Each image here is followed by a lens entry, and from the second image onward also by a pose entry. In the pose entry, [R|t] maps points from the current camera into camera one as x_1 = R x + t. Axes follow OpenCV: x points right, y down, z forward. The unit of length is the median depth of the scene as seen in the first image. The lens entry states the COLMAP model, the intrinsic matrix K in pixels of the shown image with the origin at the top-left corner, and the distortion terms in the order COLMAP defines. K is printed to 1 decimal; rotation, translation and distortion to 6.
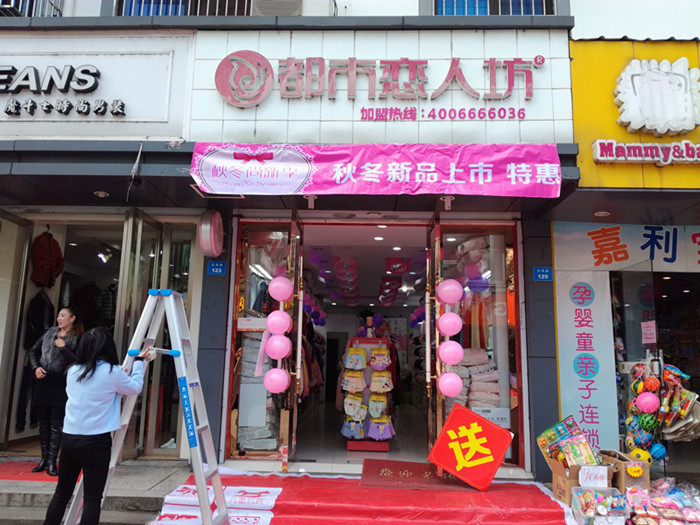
lens RADIAL K [[588.7, 0, 350.9], [0, 588.7, 259.6], [0, 0, 1]] dist [0.006824, -0.010673]
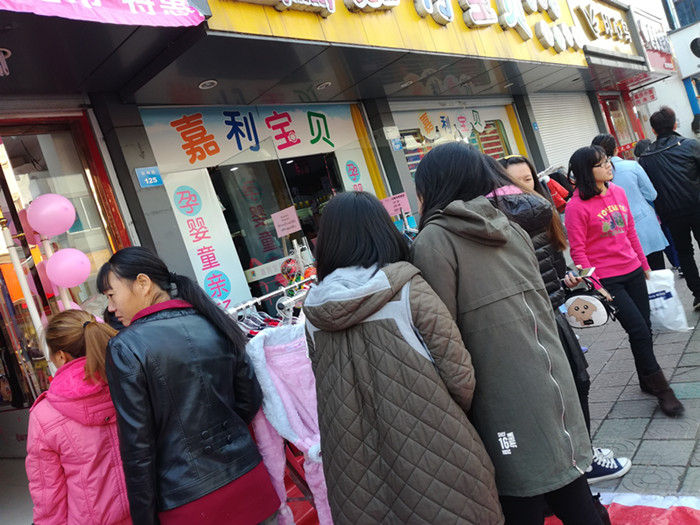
lens RADIAL K [[588.7, 0, 349.6], [0, 588.7, 267.6], [0, 0, 1]] dist [0.006824, -0.010673]
pose [[0.587225, -0.244604, 0.771580, -0.106428], [0.186808, 0.968467, 0.164847, 0.055118], [-0.787572, 0.047335, 0.614402, 0.348800]]
